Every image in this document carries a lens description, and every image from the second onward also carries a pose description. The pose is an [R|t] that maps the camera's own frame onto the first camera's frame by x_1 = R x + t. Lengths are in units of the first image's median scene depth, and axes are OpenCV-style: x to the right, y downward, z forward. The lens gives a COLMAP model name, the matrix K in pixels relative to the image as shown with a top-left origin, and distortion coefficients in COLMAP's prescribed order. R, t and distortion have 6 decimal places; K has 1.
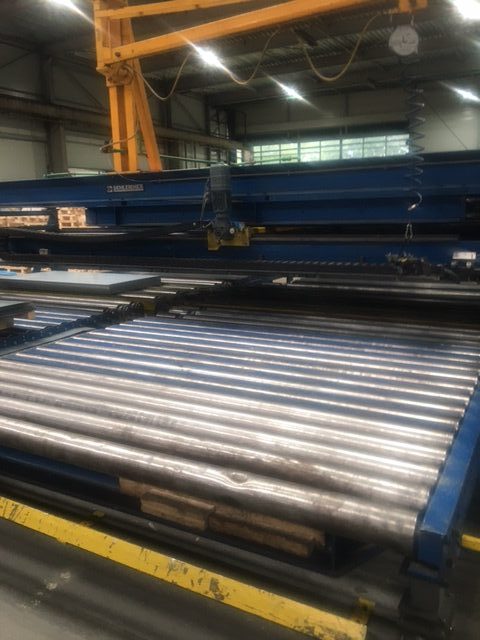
lens RADIAL K [[541.0, 0, 240.0], [0, 541.0, 320.0], [0, 0, 1]] dist [0.073133, -0.126568]
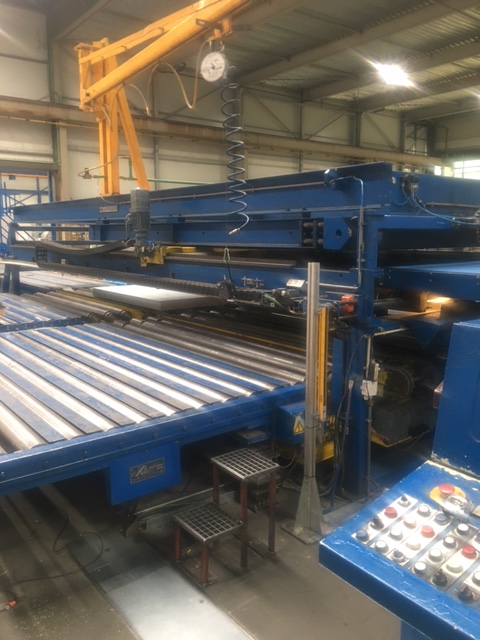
lens RADIAL K [[541.0, 0, 240.0], [0, 541.0, 320.0], [0, 0, 1]] dist [0.073133, -0.126568]
pose [[0.919827, 0.083209, -0.383399, 0.442036], [-0.095316, 0.995367, -0.012652, -0.021061], [0.380569, 0.048182, 0.923496, 0.061109]]
